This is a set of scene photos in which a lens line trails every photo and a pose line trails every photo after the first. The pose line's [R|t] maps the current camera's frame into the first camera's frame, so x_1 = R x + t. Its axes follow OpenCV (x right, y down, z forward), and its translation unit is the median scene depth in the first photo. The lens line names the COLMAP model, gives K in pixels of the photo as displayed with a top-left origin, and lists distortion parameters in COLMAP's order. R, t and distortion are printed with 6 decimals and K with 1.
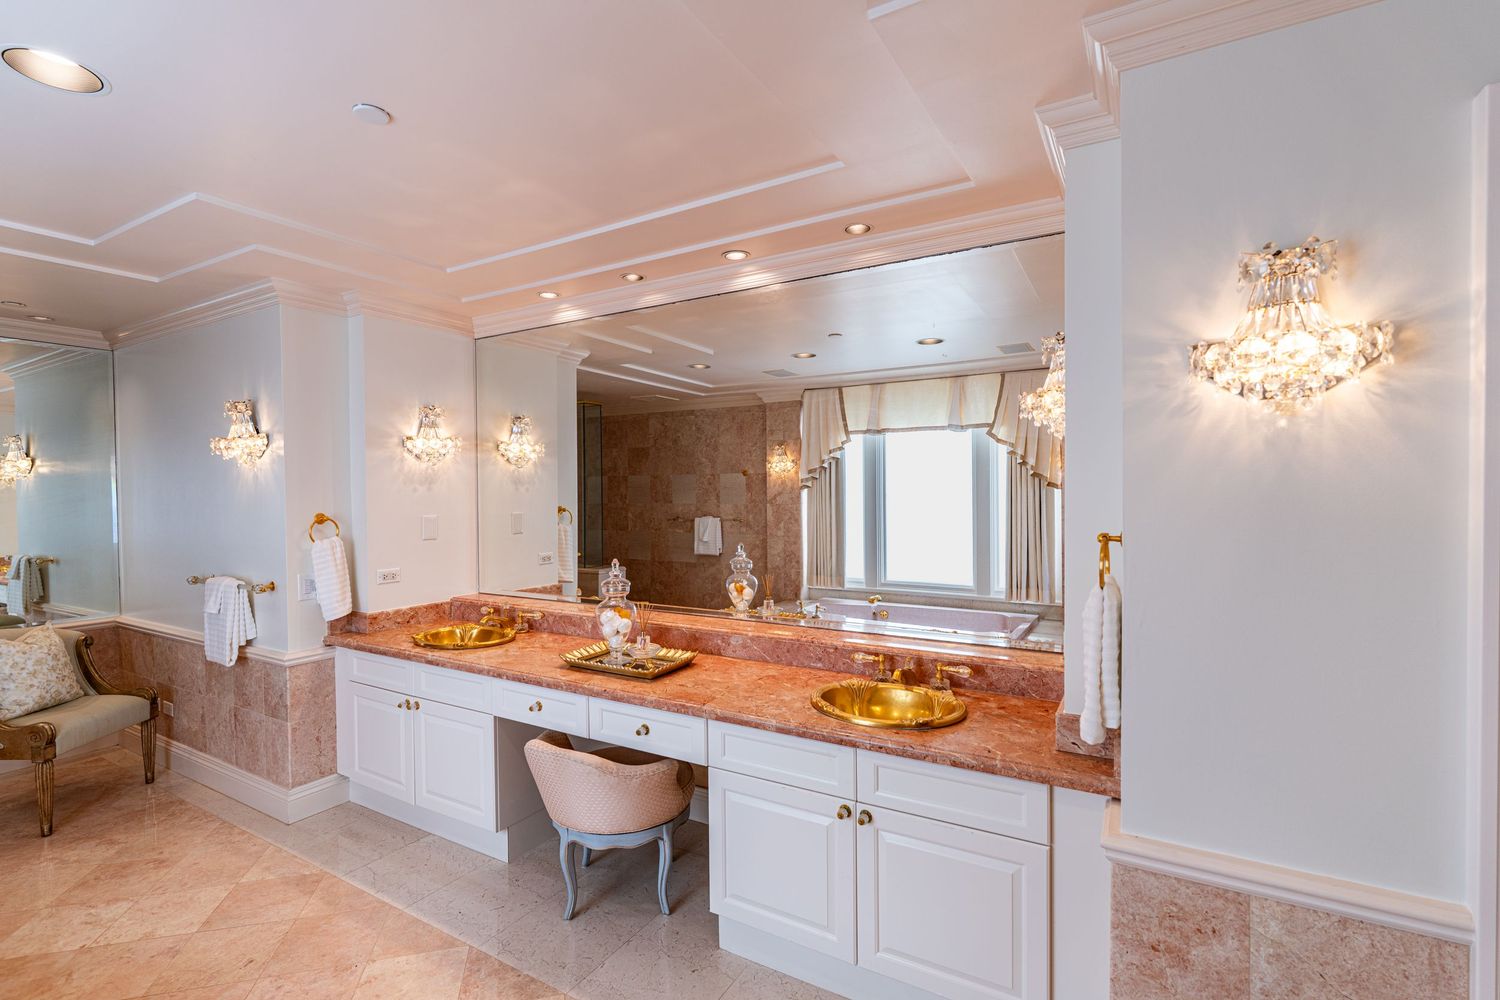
lens RADIAL K [[671.2, 0, 751.2], [0, 671.2, 501.1], [0, 0, 1]] dist [0.002085, -0.001556]
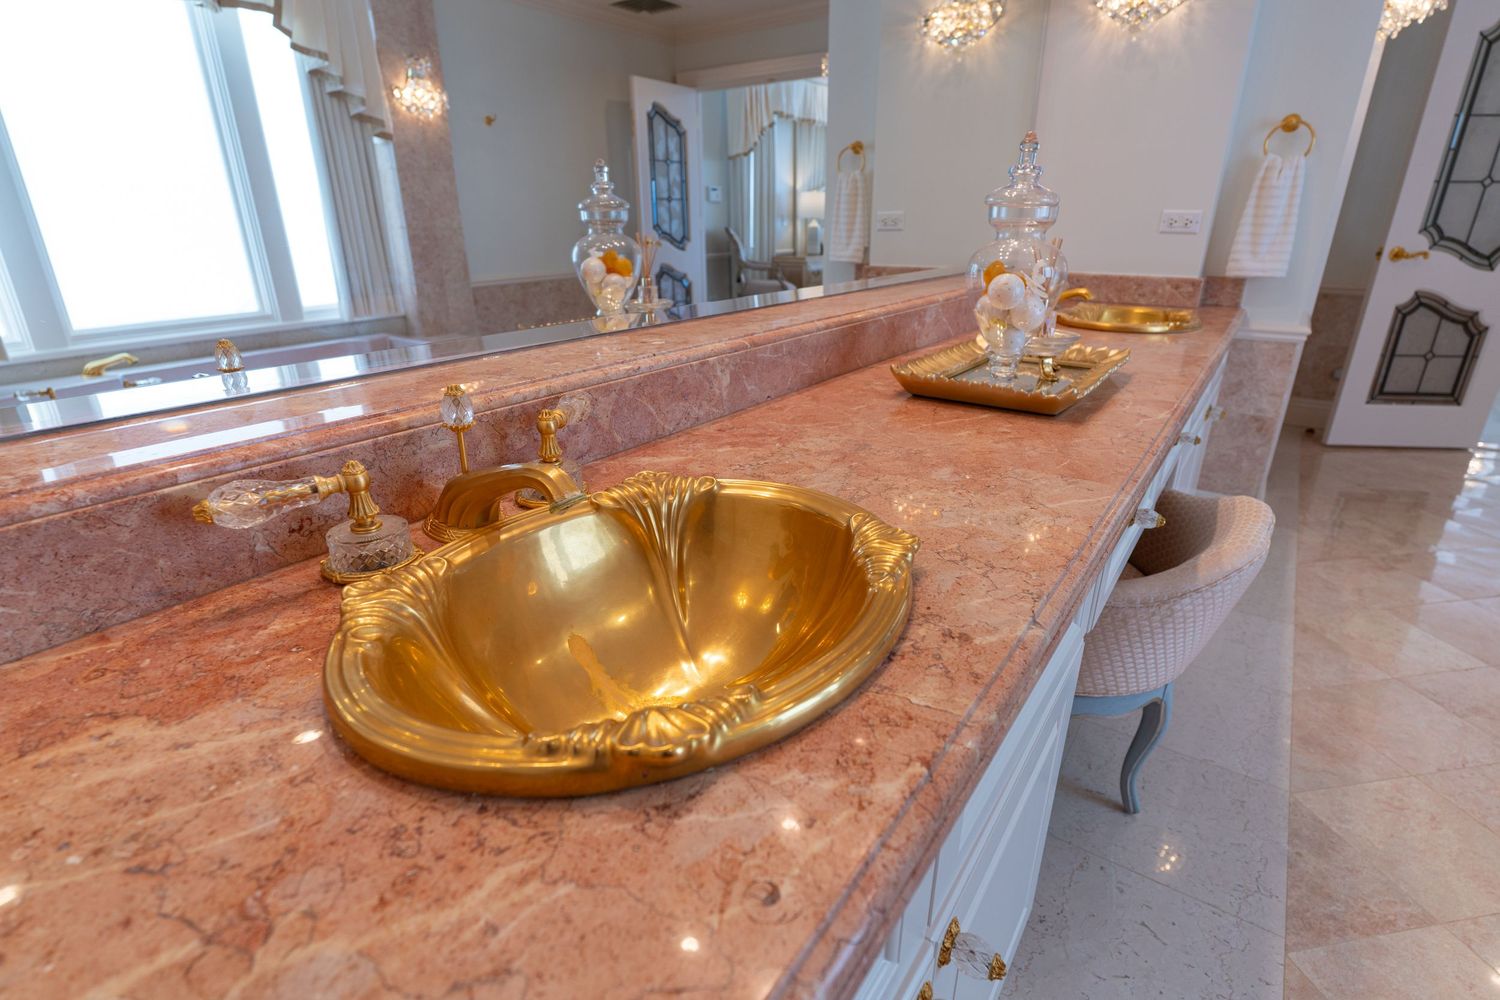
lens RADIAL K [[735.8, 0, 746.6], [0, 735.8, 499.4], [0, 0, 1]] dist [-0.003157, 0.000653]
pose [[0.088582, -0.348829, 0.932991, -0.684584], [0.014520, 0.937026, 0.348959, 0.133979], [-0.995963, -0.017365, 0.088068, 1.105635]]
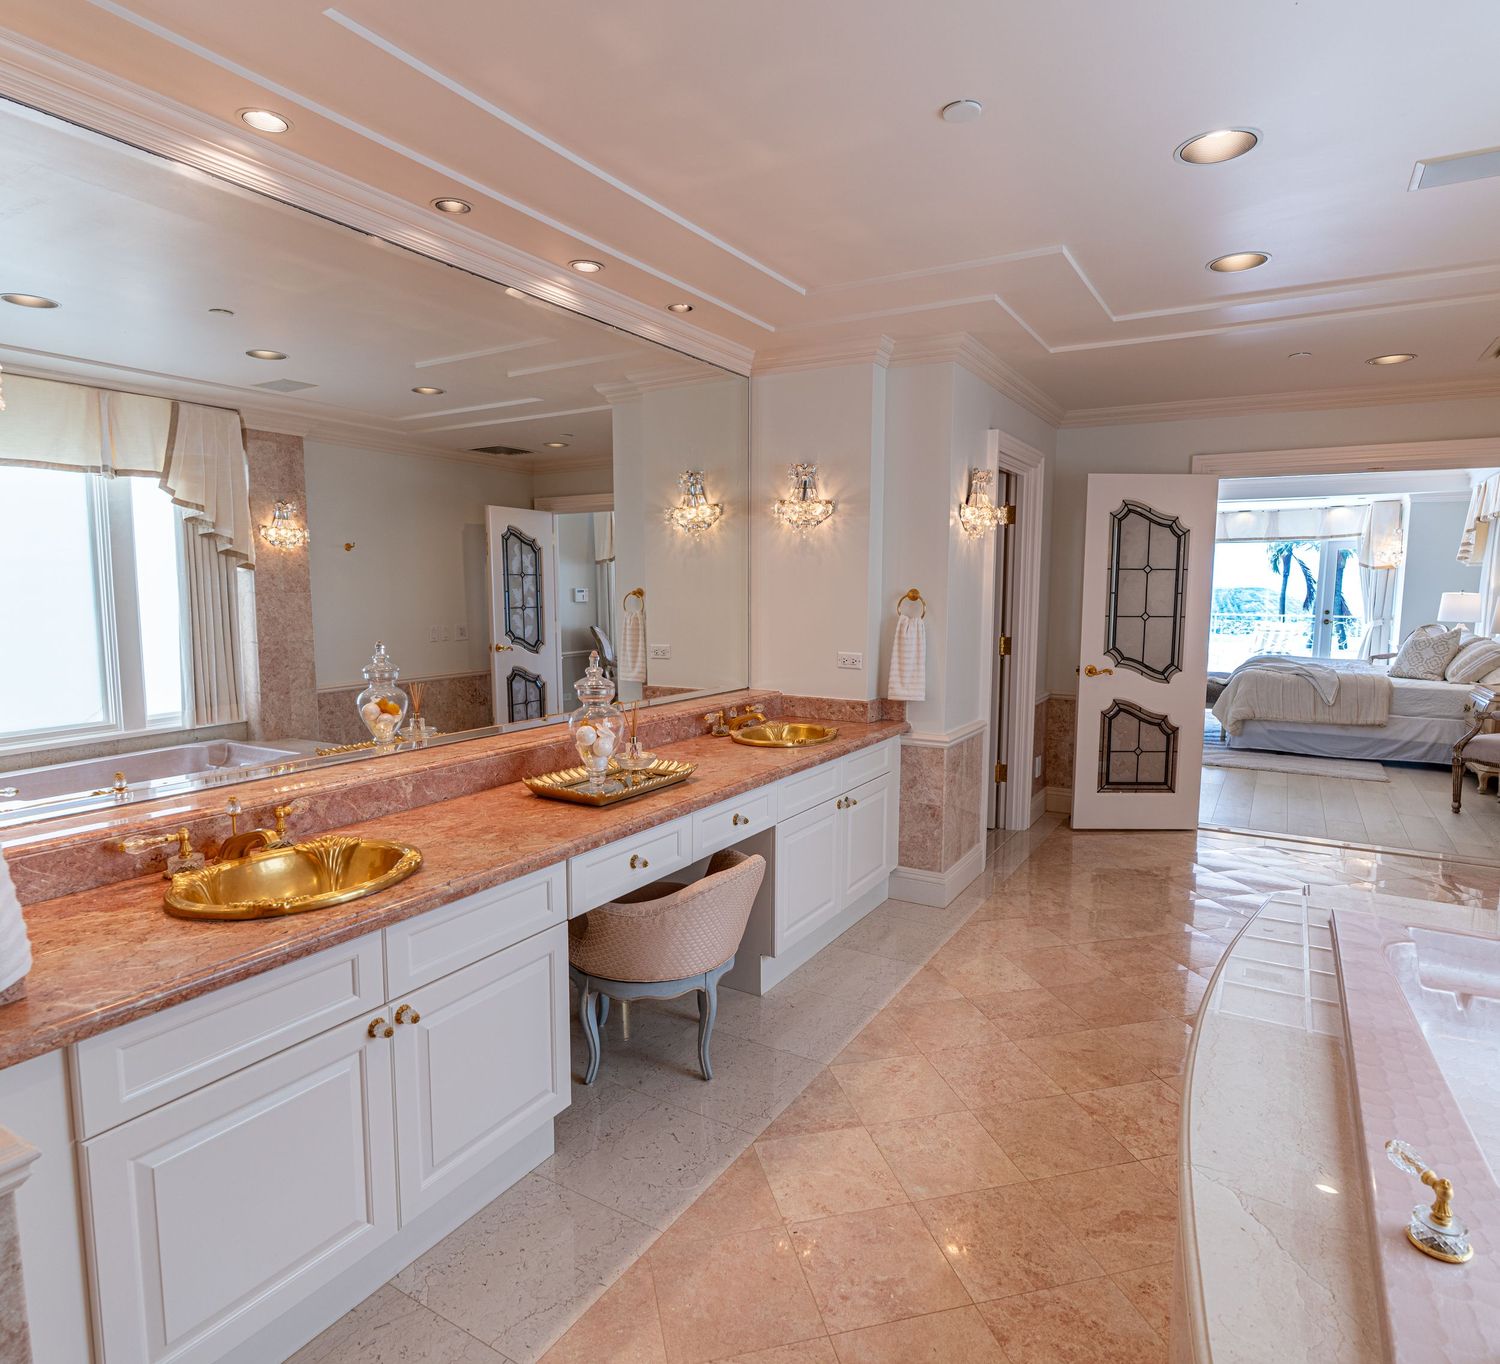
lens RADIAL K [[888.9, 0, 756.5], [0, 888.9, 675.9], [0, 0, 1]] dist [-0.023360, 0.015009]
pose [[0.003021, -0.090018, 0.995936, -1.134406], [0.010382, 0.995889, 0.089982, 0.029411], [-0.999942, 0.010068, 0.003943, 0.808494]]
